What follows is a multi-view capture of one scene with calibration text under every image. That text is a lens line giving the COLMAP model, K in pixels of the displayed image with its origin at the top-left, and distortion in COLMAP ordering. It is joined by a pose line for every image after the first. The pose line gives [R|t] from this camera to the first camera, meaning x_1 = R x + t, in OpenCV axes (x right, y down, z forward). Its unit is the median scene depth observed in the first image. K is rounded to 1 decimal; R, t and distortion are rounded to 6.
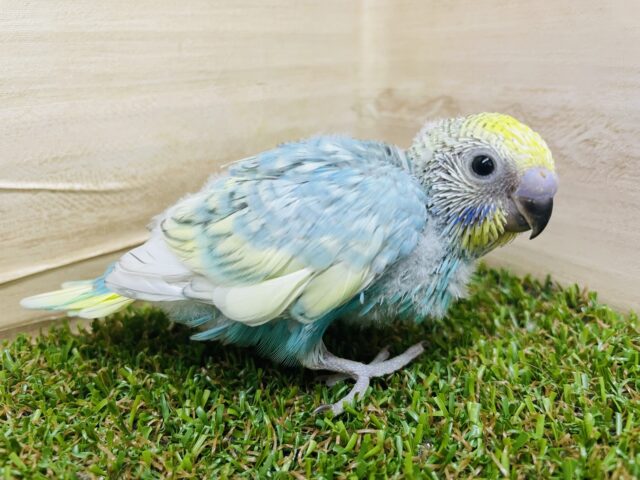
lens RADIAL K [[518.2, 0, 324.8], [0, 518.2, 240.9], [0, 0, 1]] dist [0.010961, -0.053607]
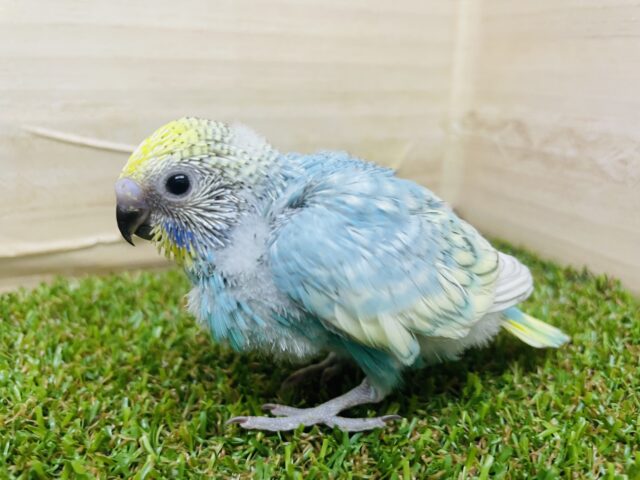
lens RADIAL K [[518.2, 0, 324.8], [0, 518.2, 240.9], [0, 0, 1]] dist [0.010961, -0.053607]
pose [[0.982452, 0.096150, -0.159824, 0.007431], [-0.100646, 0.994716, -0.020263, 0.097180], [0.157031, 0.035993, 0.986938, -0.346659]]
